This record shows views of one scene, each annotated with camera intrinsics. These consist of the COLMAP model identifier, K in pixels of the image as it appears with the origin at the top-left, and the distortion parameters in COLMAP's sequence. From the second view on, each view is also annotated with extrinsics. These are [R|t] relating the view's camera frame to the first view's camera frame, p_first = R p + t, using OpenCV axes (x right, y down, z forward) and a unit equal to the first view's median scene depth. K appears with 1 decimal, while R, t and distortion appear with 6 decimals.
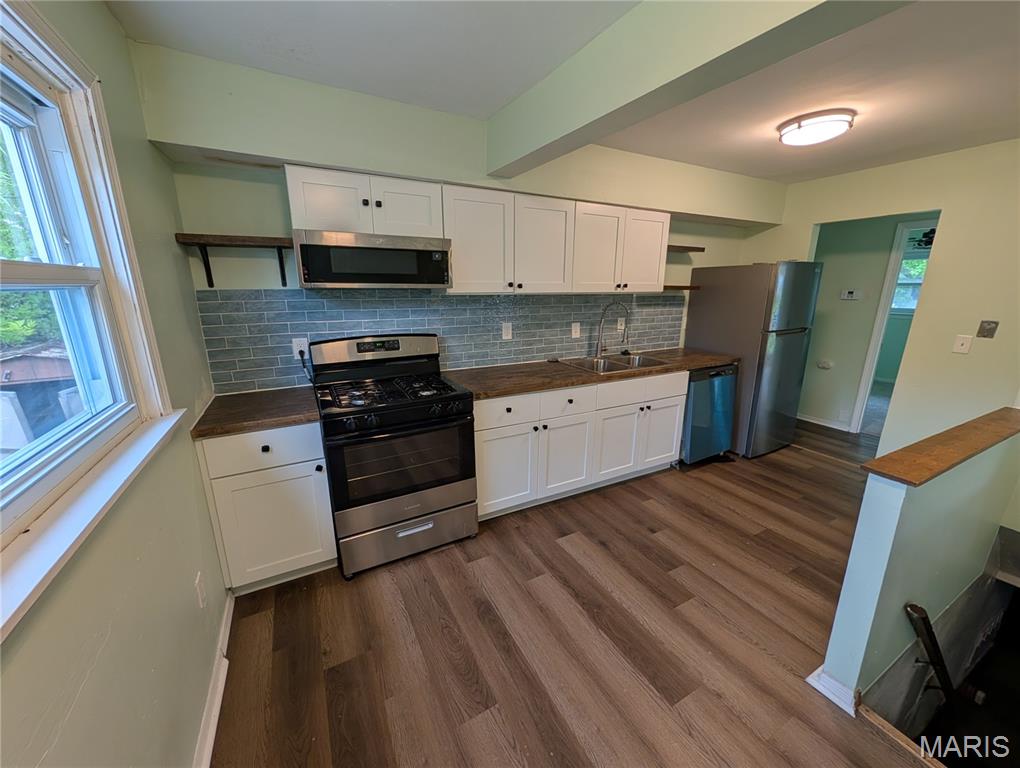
lens RADIAL K [[390.9, 0, 510.0], [0, 390.9, 384.0], [0, 0, 1]] dist [0.001403, 0.000282]
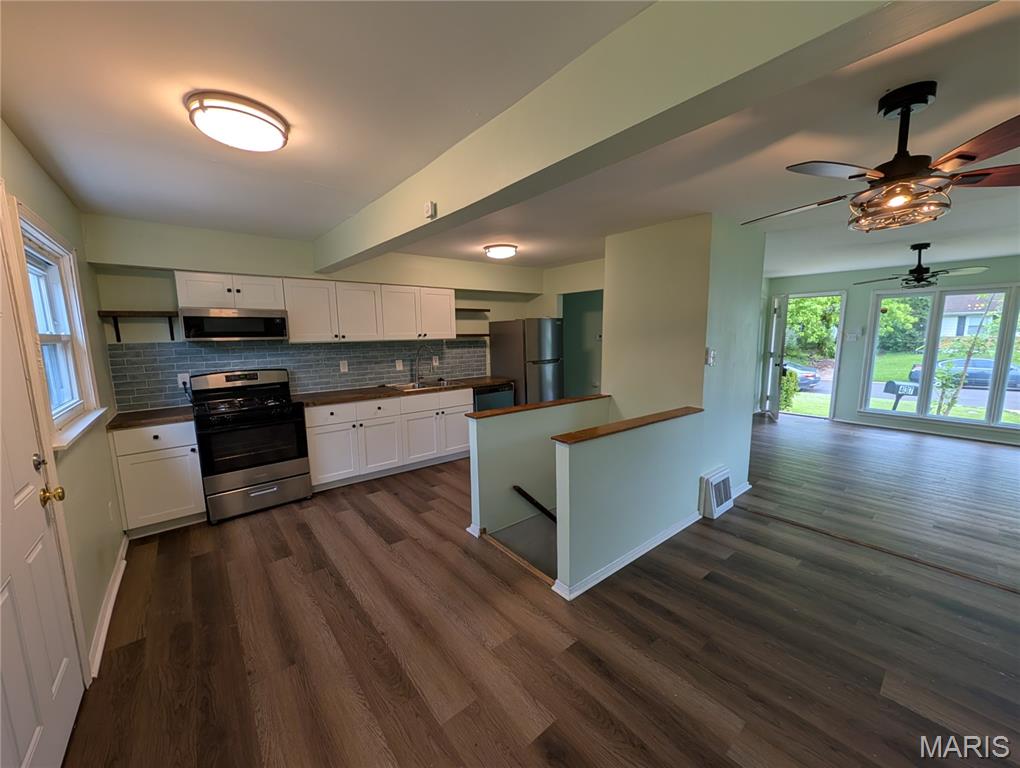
lens RADIAL K [[390.9, 0, 510.0], [0, 390.9, 384.0], [0, 0, 1]] dist [0.001403, 0.000282]
pose [[0.981722, -0.041685, 0.185698, 0.424555], [0.062674, 0.992105, -0.108629, 0.167702], [-0.179704, 0.118282, 0.976584, -0.707581]]
